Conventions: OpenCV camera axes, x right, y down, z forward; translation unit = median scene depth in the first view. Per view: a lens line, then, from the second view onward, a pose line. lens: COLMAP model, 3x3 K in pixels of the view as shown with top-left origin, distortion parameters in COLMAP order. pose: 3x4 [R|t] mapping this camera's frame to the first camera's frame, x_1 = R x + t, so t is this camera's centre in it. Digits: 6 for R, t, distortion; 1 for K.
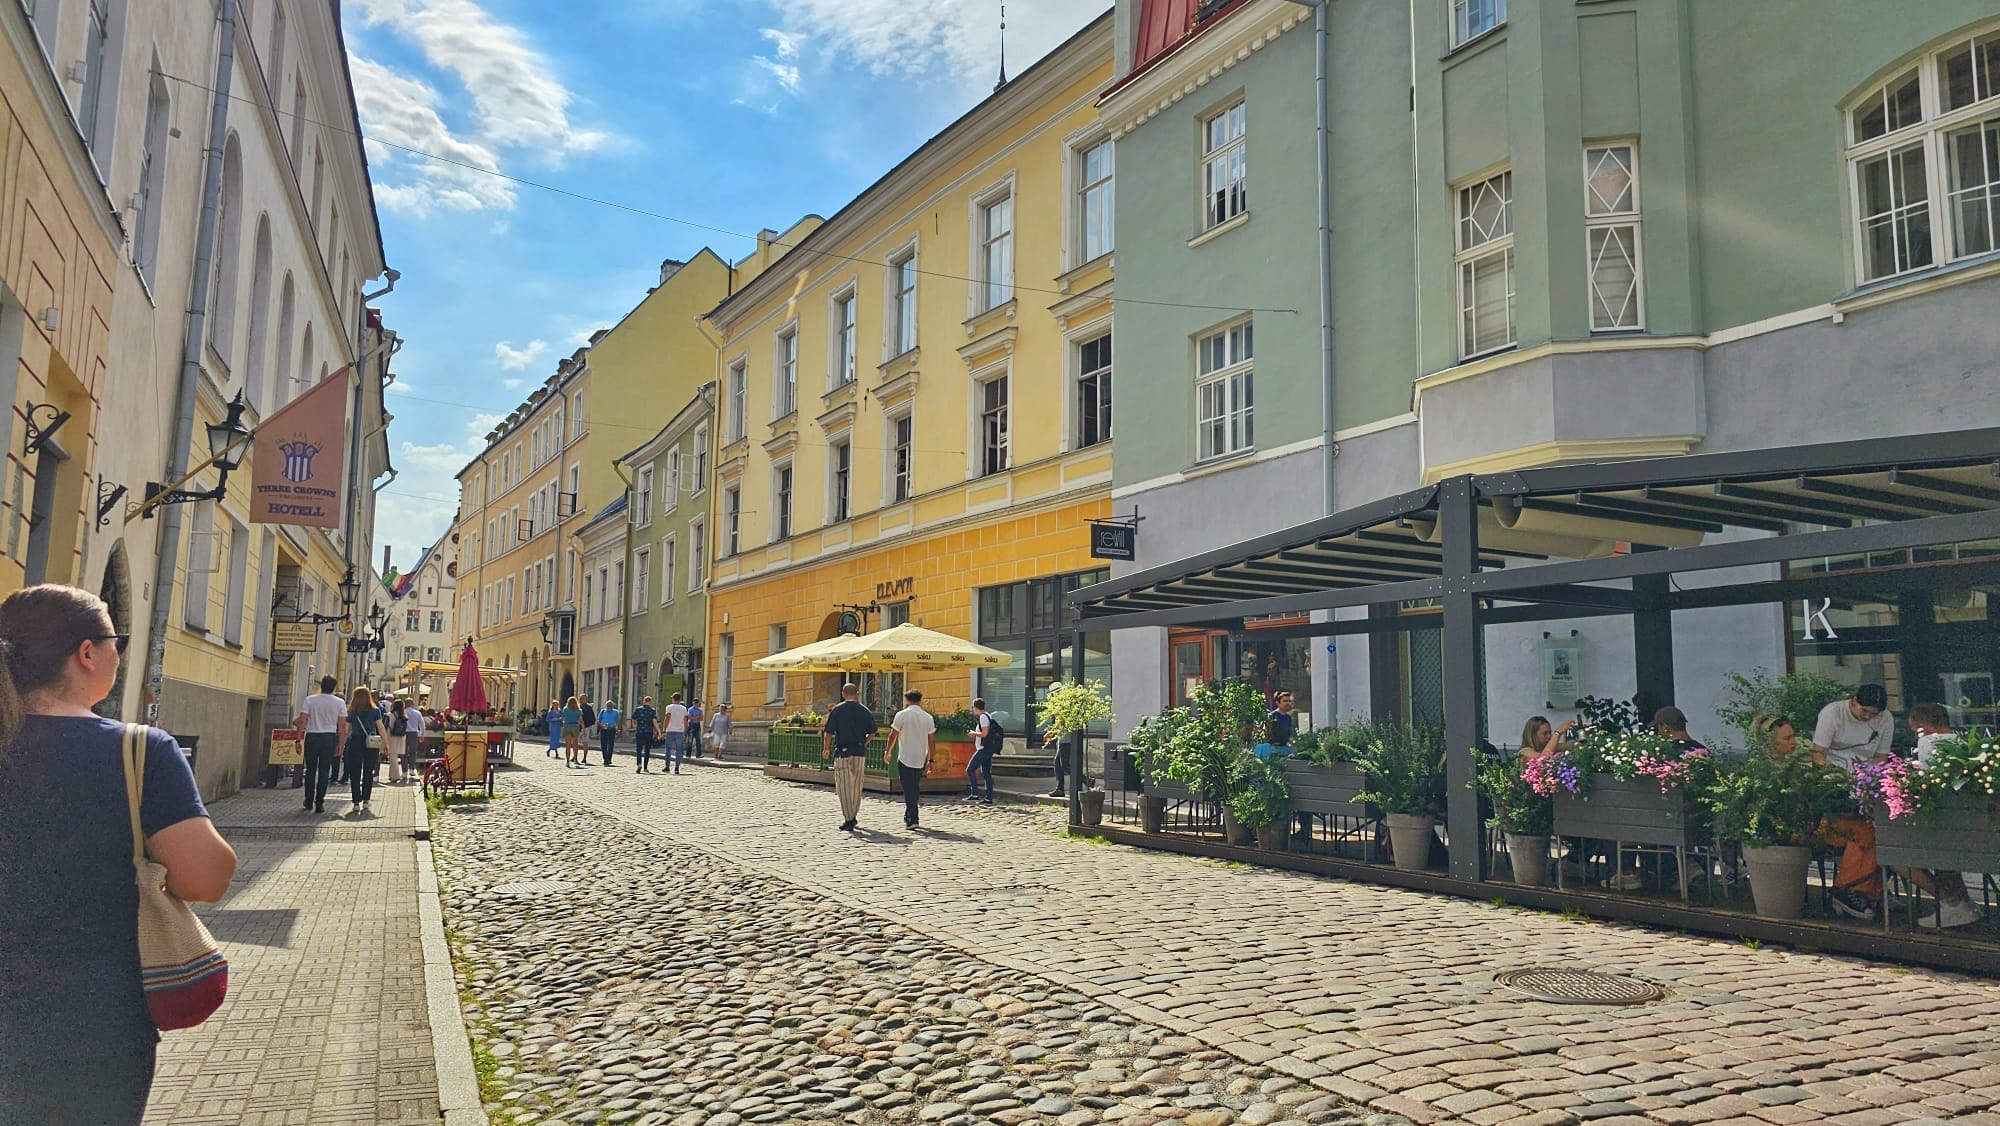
lens RADIAL K [[1283.4, 0, 1000.0], [0, 1283.4, 563.0], [0, 0, 1]] dist [0.005414, -0.000675]
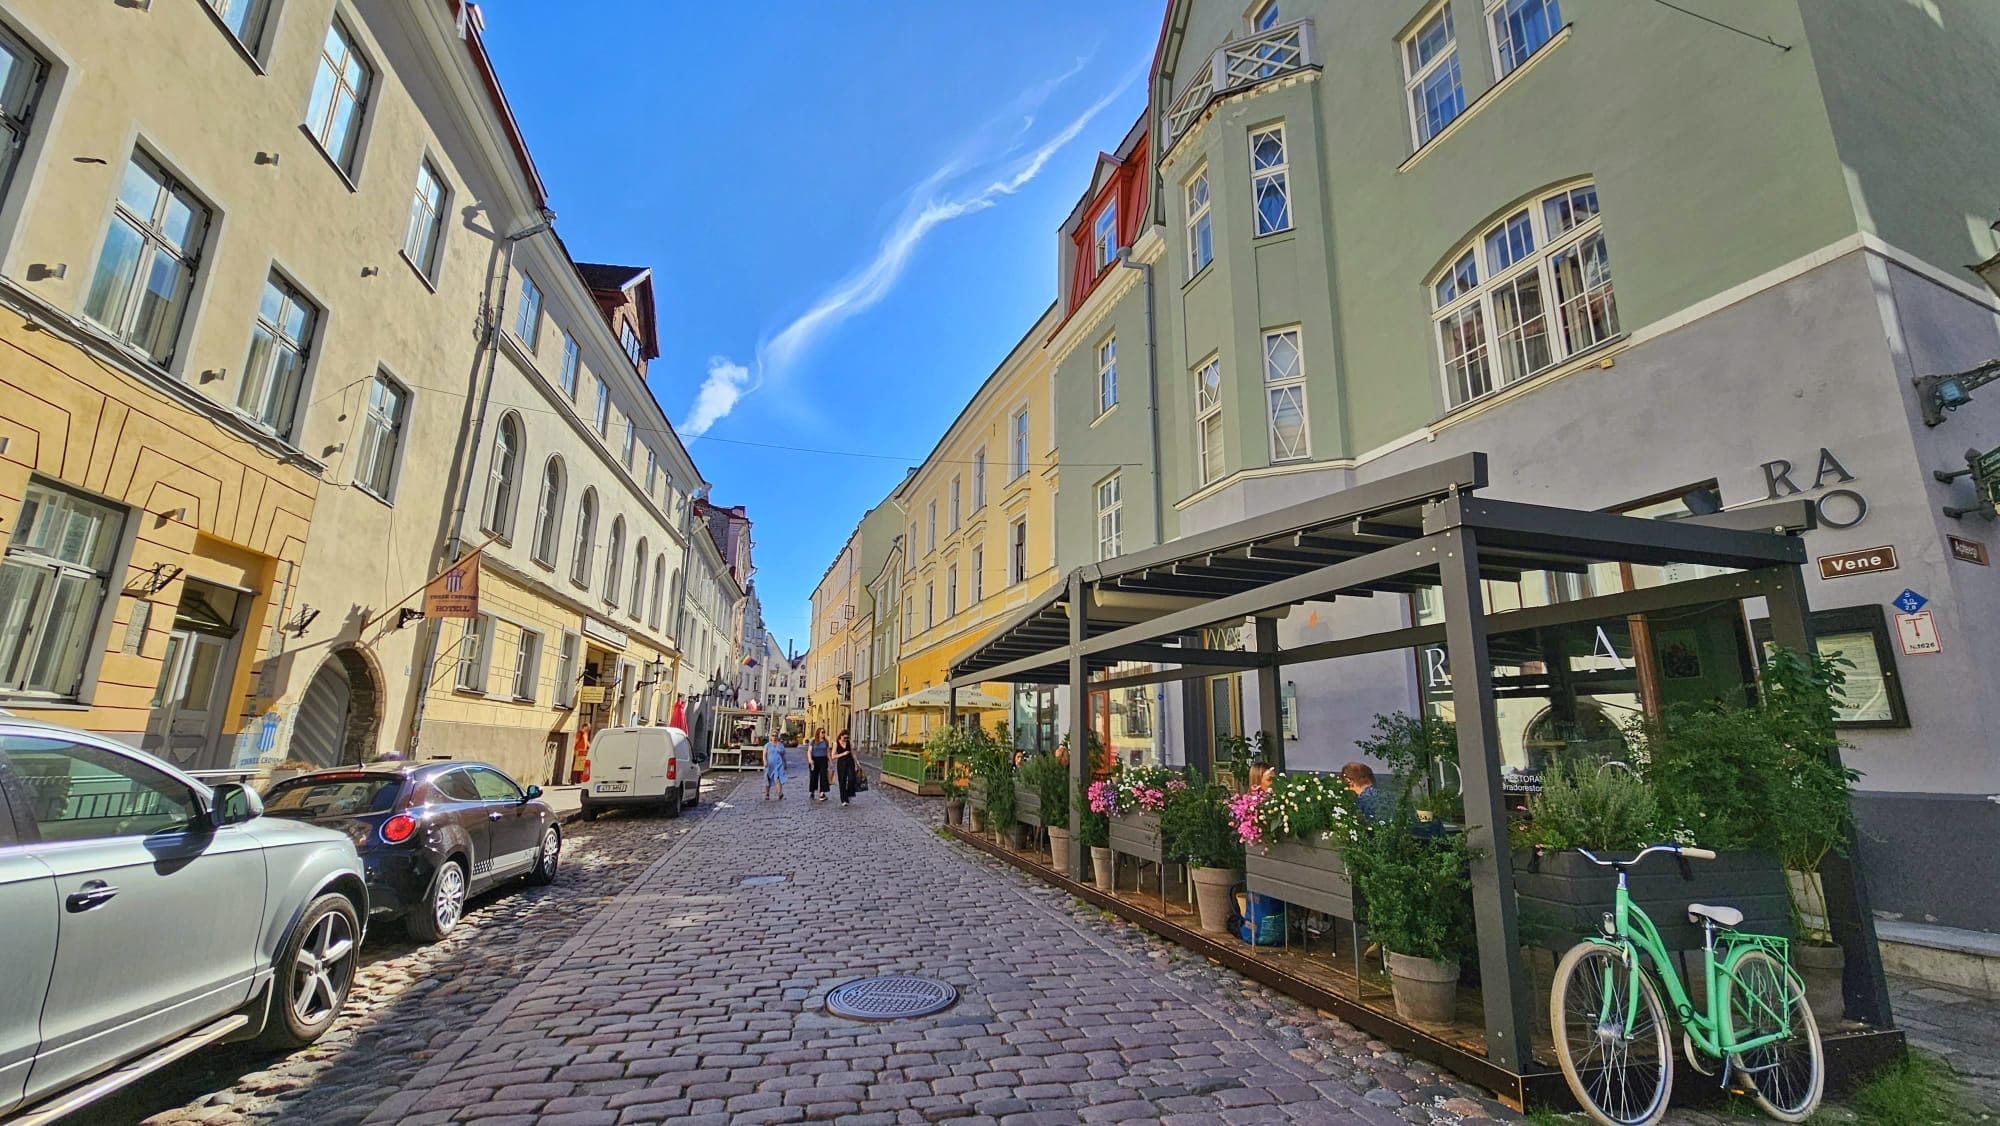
lens RADIAL K [[790.3, 0, 1000.0], [0, 790.3, 563.0], [0, 0, 1]] dist [-0.000200, 0.000026]
pose [[0.978545, -0.045949, -0.200847, 0.339982], [0.026098, 0.994606, -0.100388, 0.005458], [0.204376, 0.092992, 0.974465, 0.124289]]
